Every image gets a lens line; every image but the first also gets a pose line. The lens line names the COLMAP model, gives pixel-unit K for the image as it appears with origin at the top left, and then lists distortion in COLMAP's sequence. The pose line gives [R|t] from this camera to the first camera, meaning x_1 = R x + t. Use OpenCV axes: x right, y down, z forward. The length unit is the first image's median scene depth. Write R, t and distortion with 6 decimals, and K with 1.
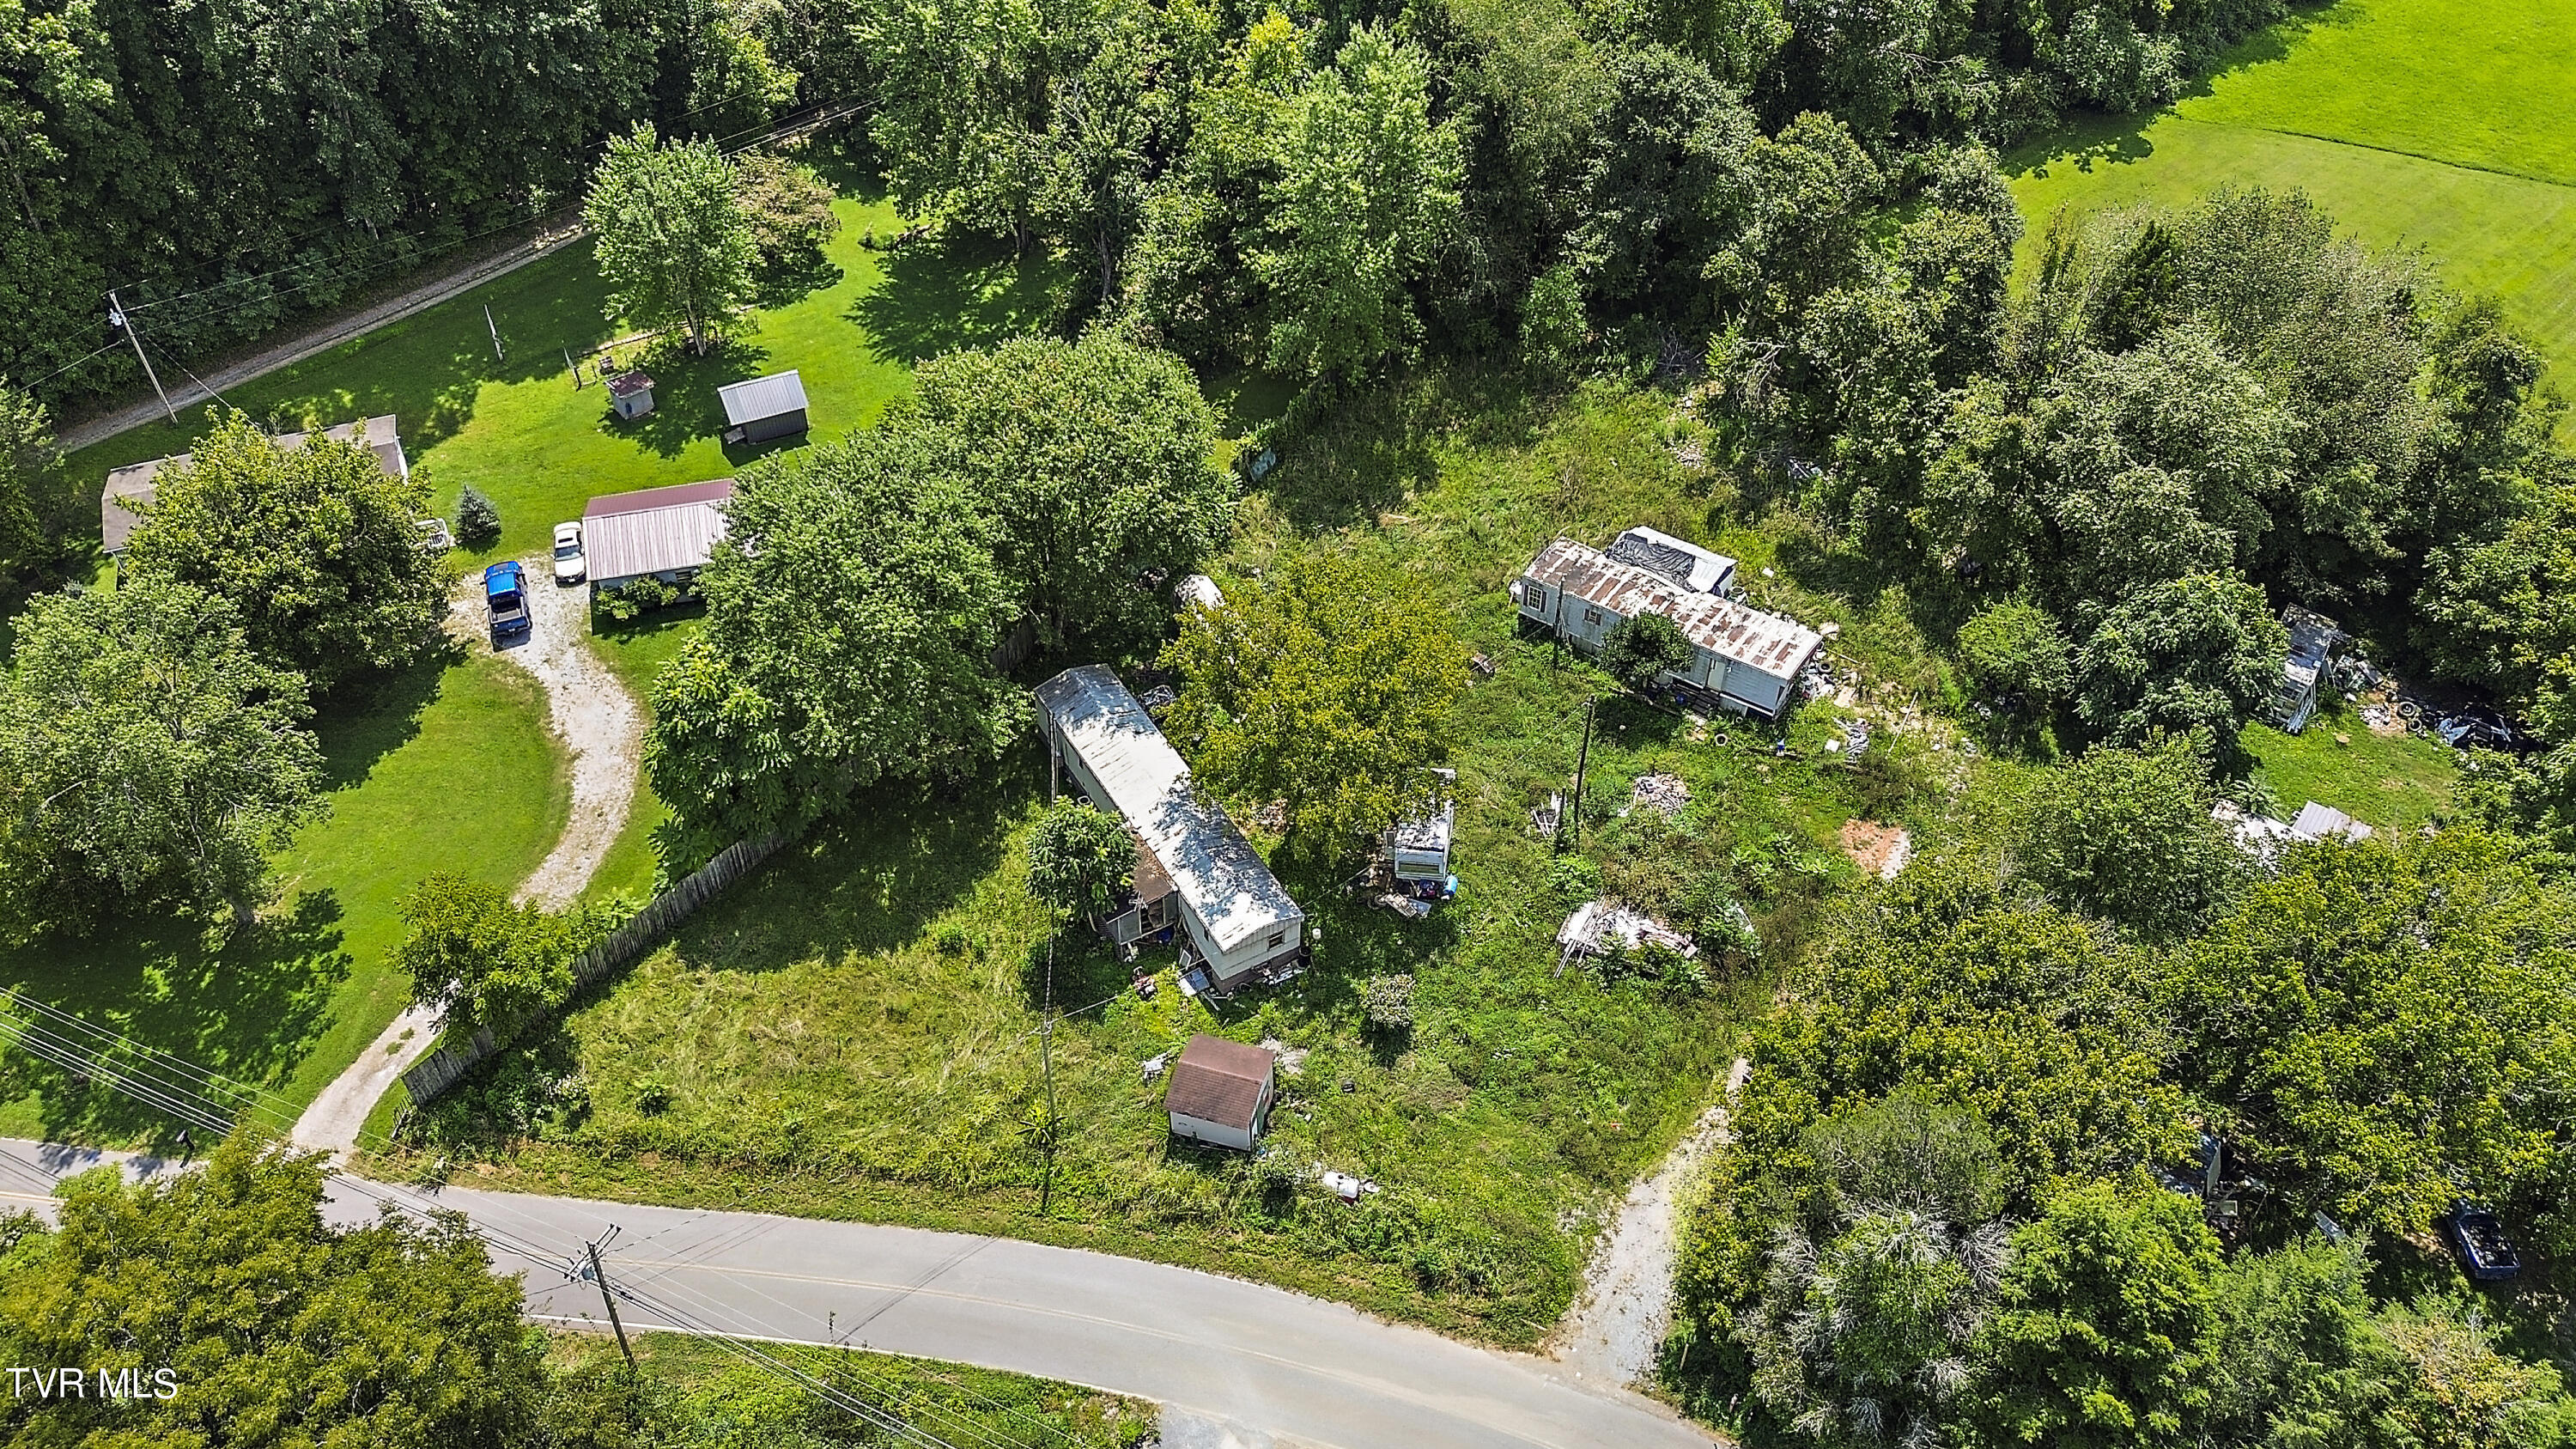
lens RADIAL K [[1833.0, 0, 1303.4], [0, 1833.0, 715.2], [0, 0, 1]] dist [0.062771, -0.061661]
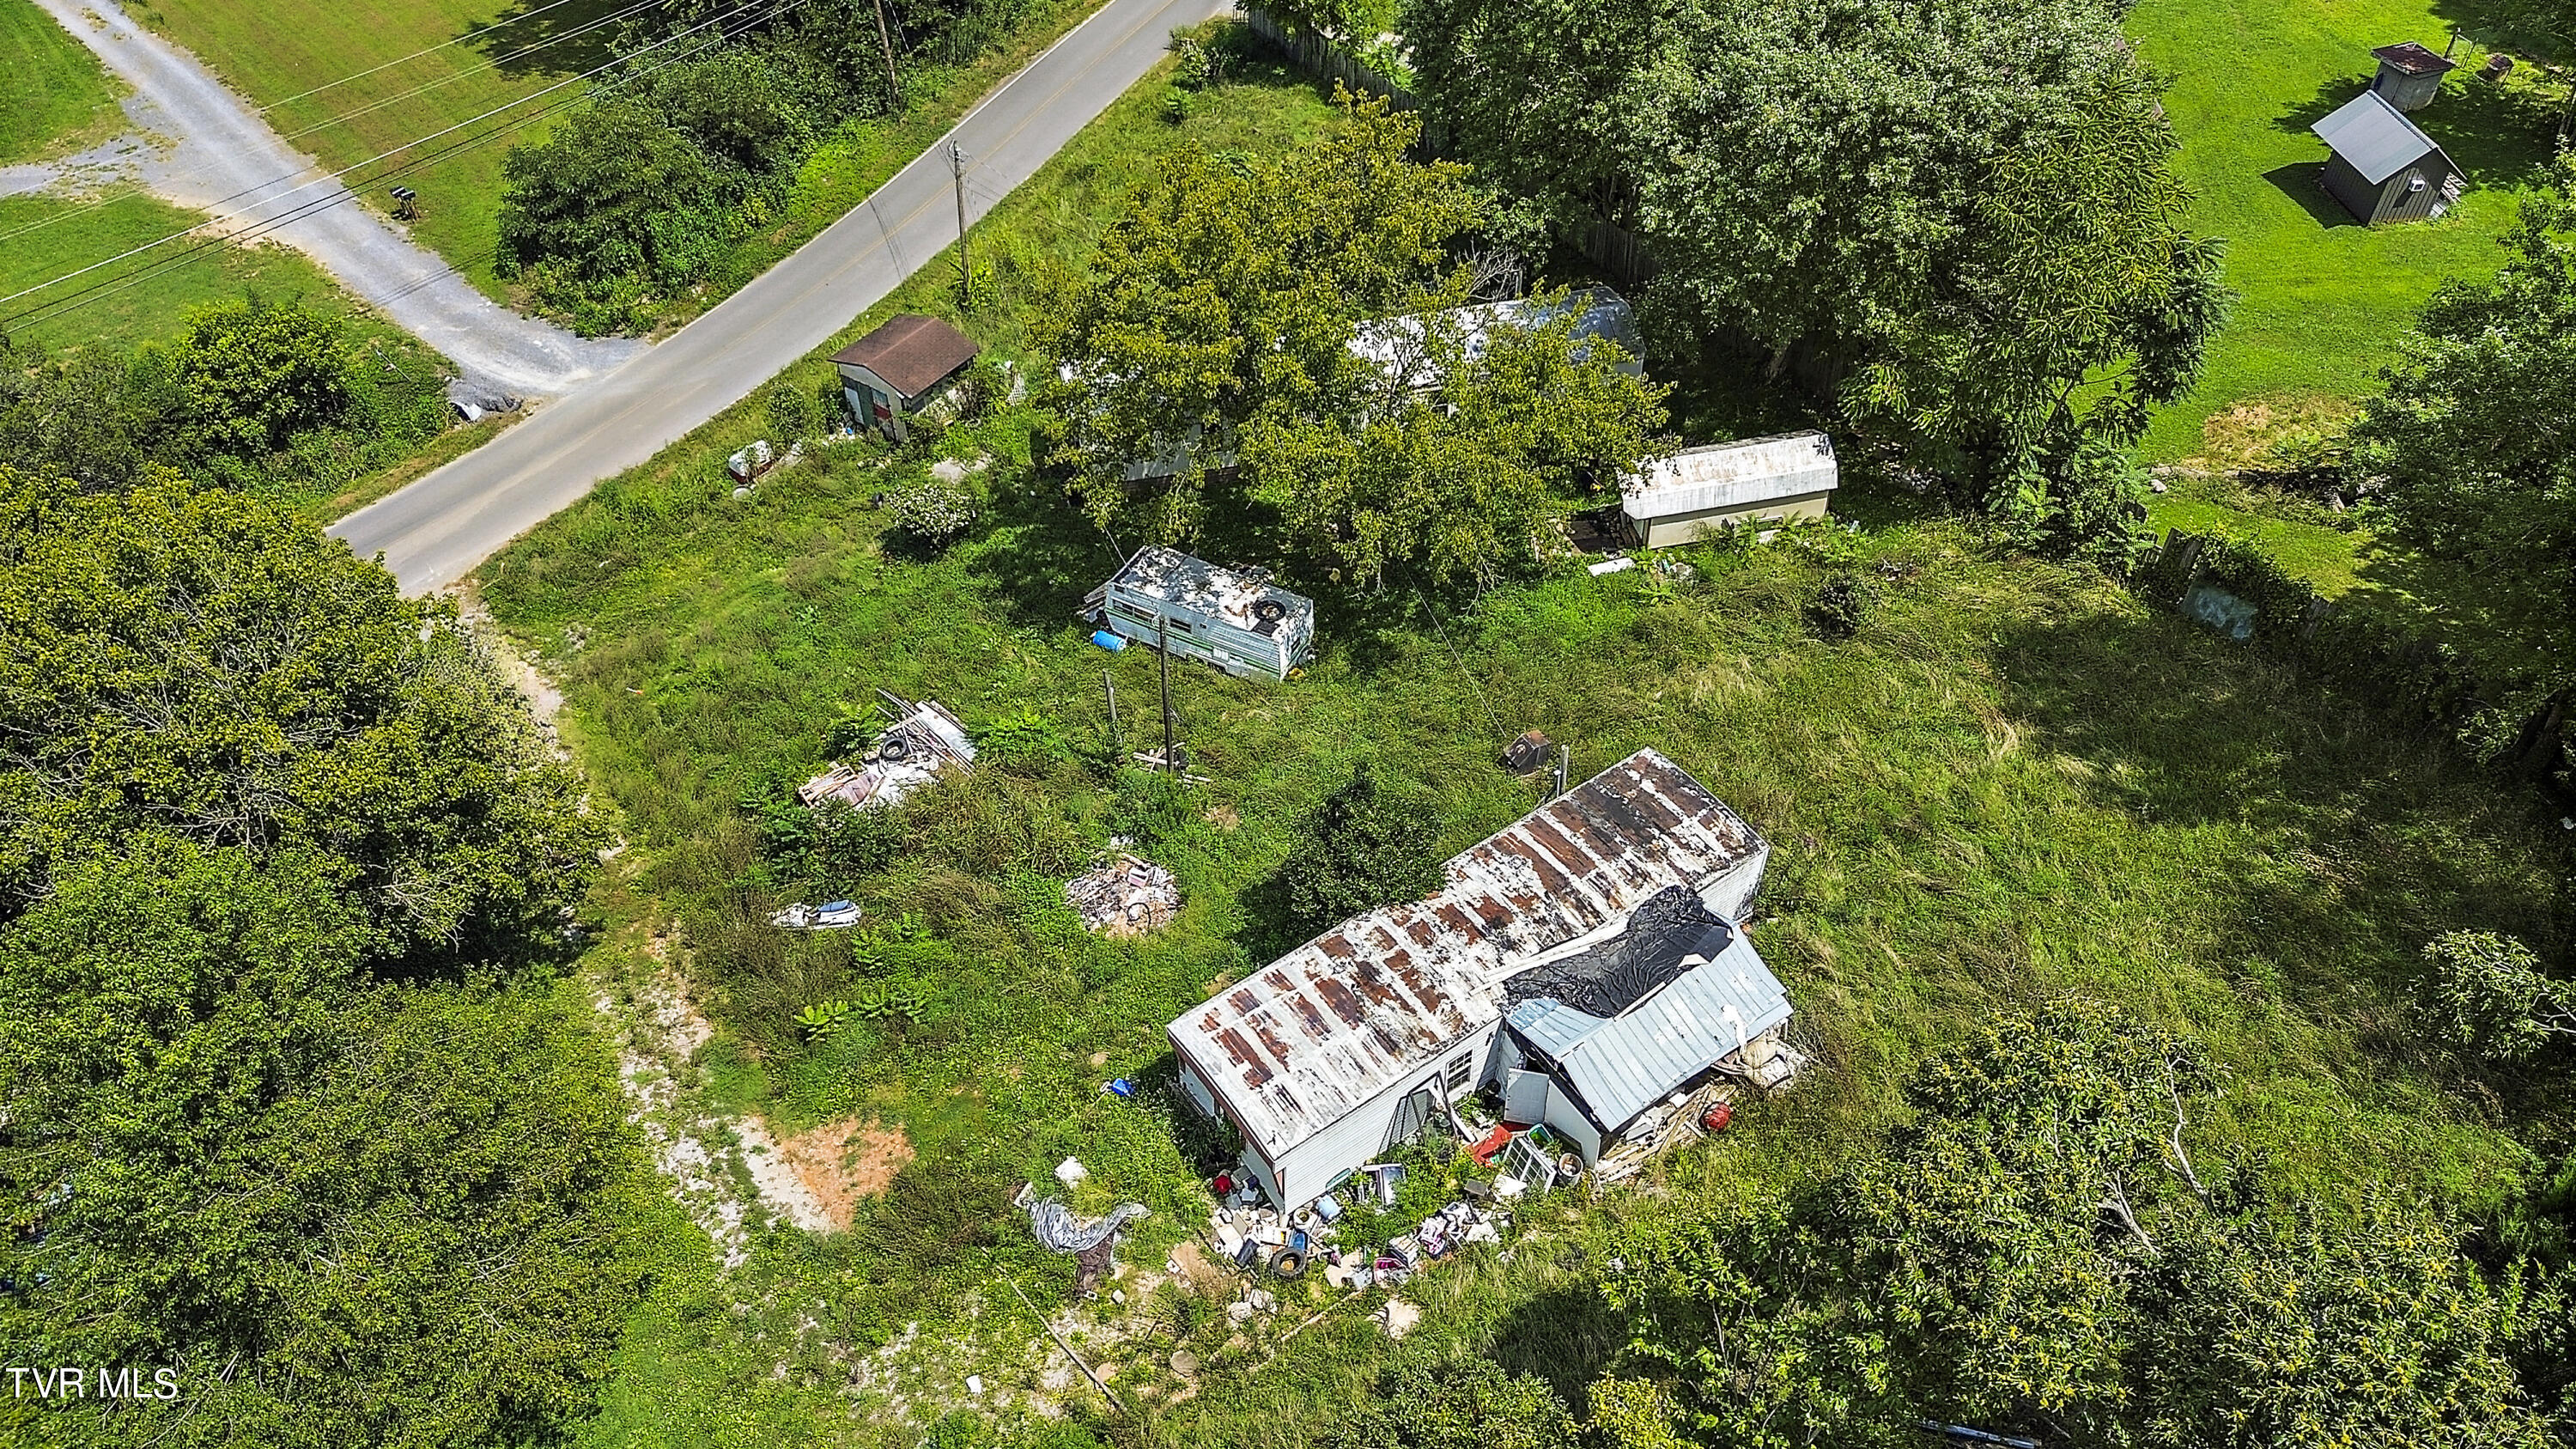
lens RADIAL K [[1833.0, 0, 1291.1], [0, 1833.0, 733.3], [0, 0, 1]] dist [0.062771, -0.061661]
pose [[-0.318420, 0.677202, -0.663330, 0.498756], [-0.631850, 0.370020, 0.681066, -0.370262], [0.706665, 0.635990, 0.310068, 0.824920]]
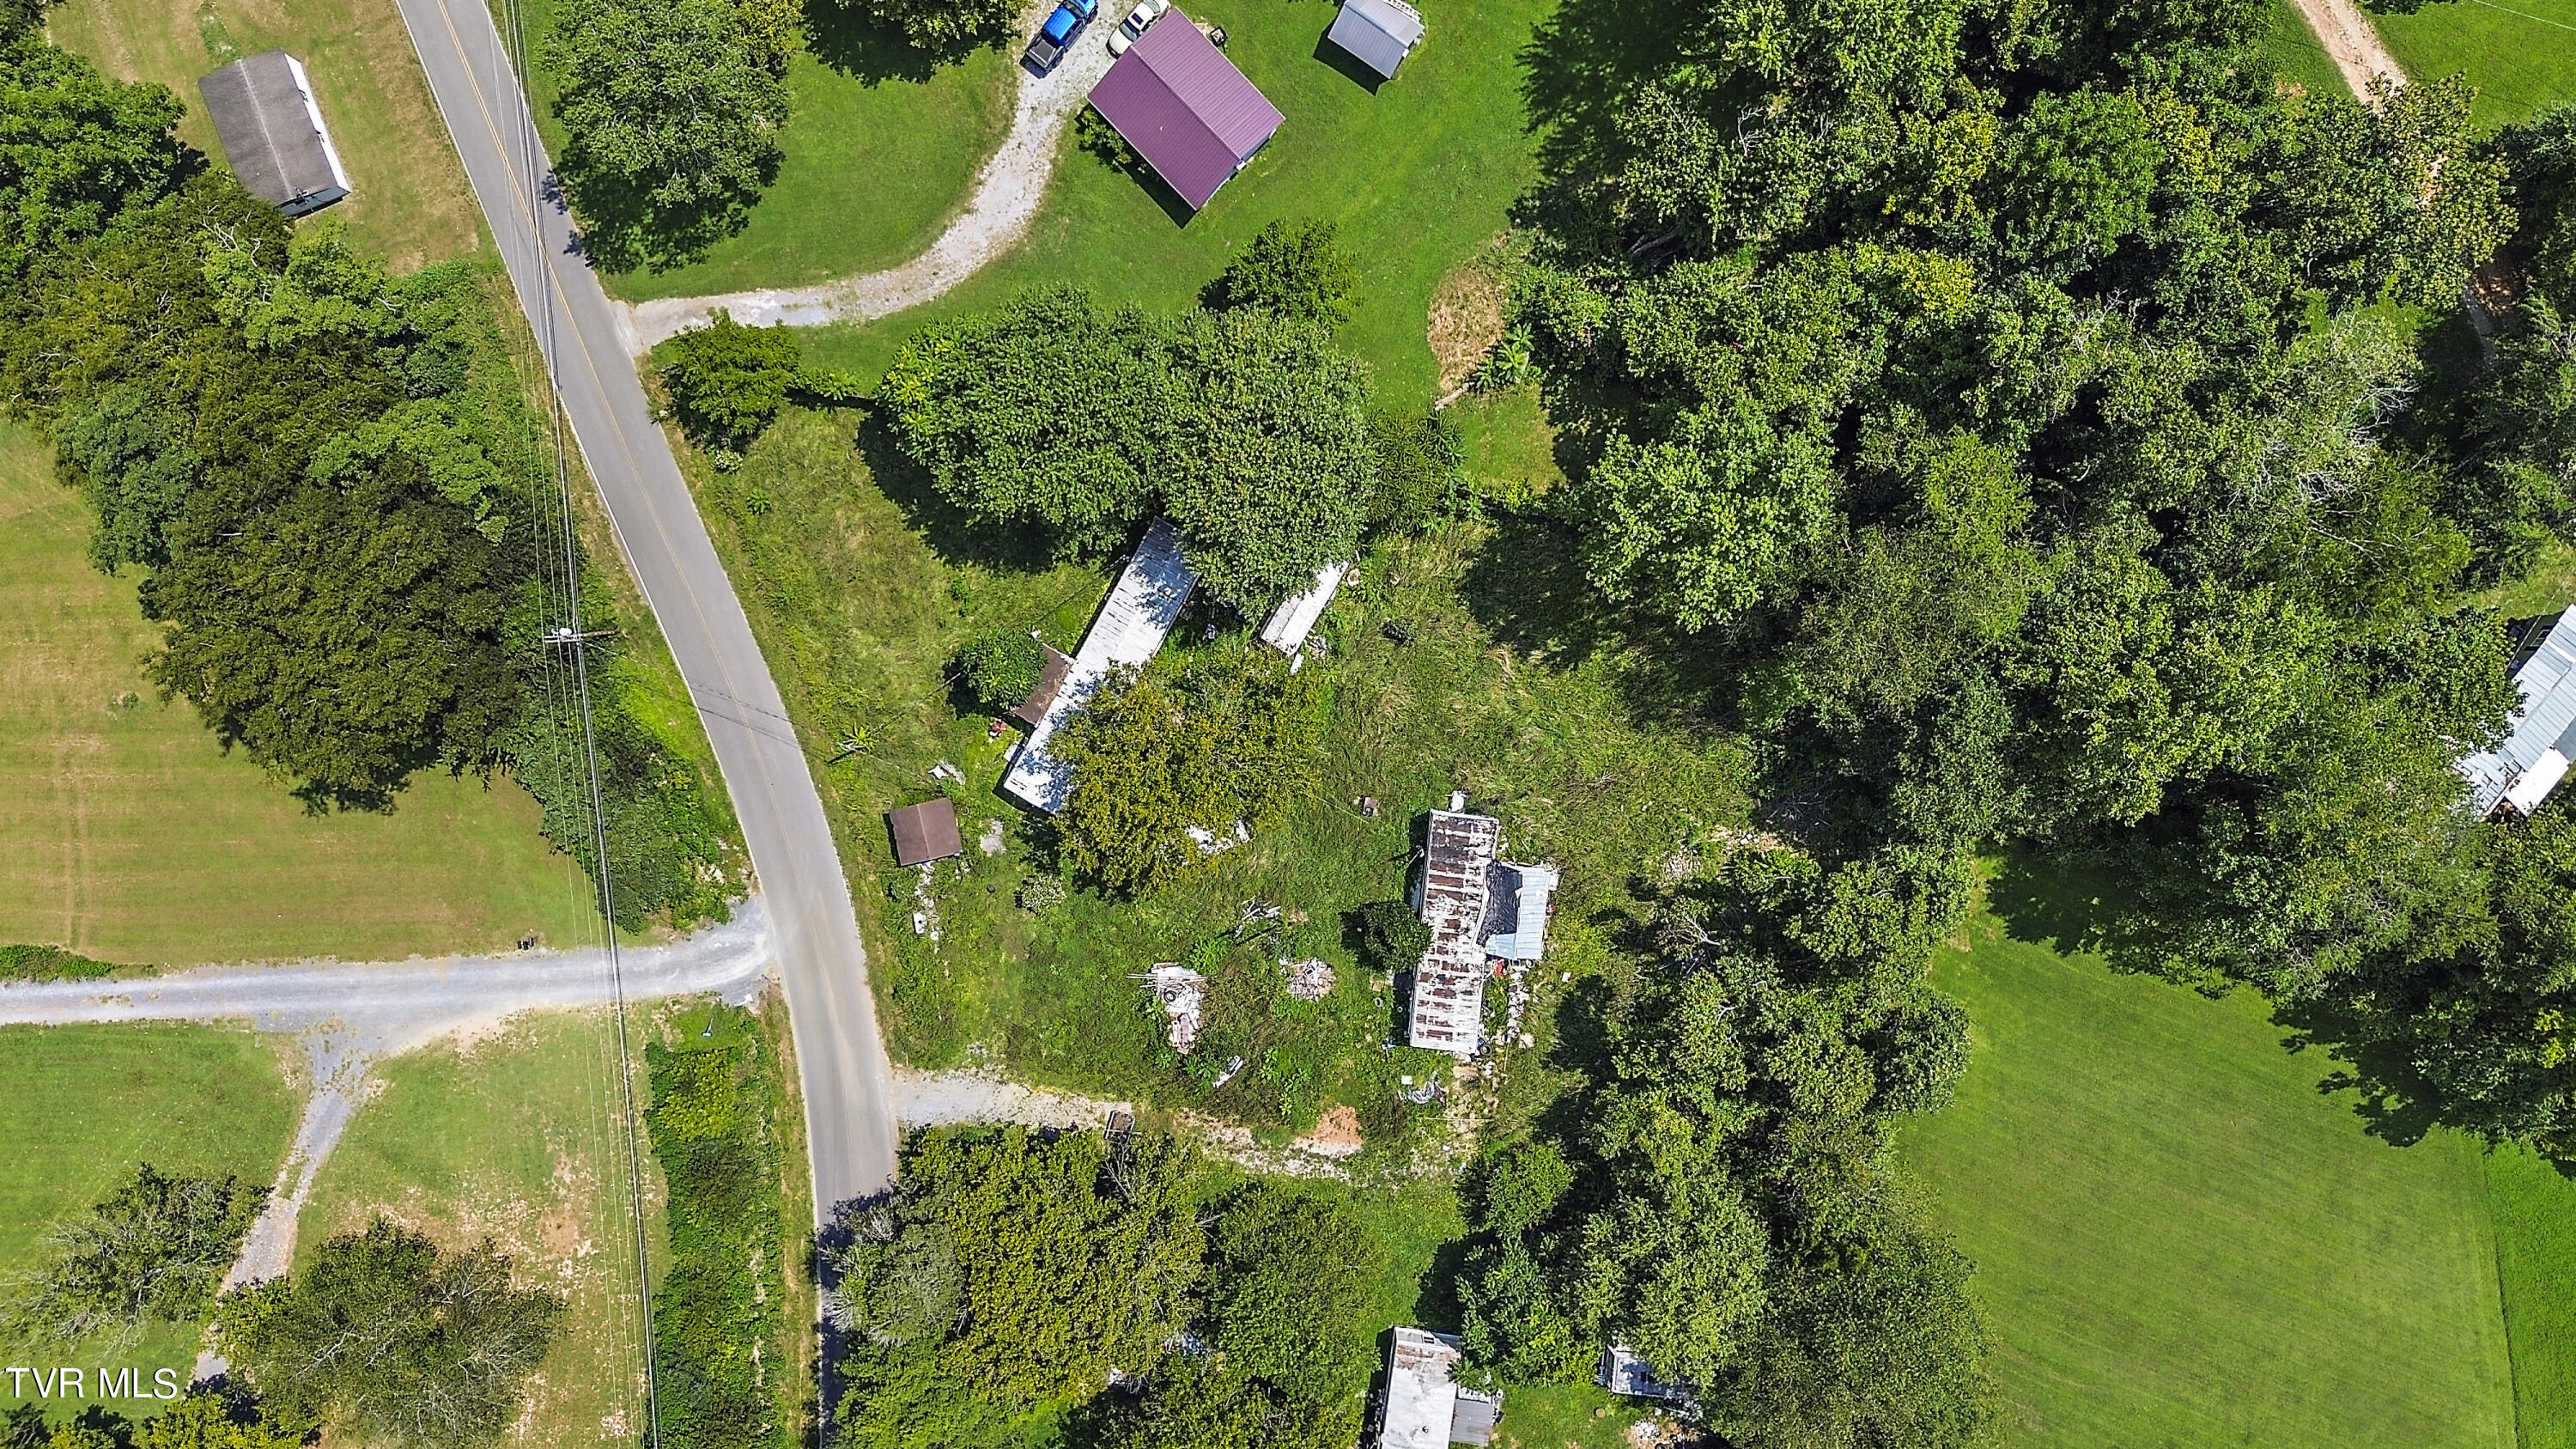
lens RADIAL K [[1833.0, 0, 1293.7], [0, 1833.0, 732.8], [0, 0, 1]] dist [0.062771, -0.061661]
pose [[0.493761, 0.869147, 0.027986, -0.006119], [-0.578387, 0.304208, 0.756919, -1.007624], [0.649361, -0.389924, 0.652909, 0.183627]]
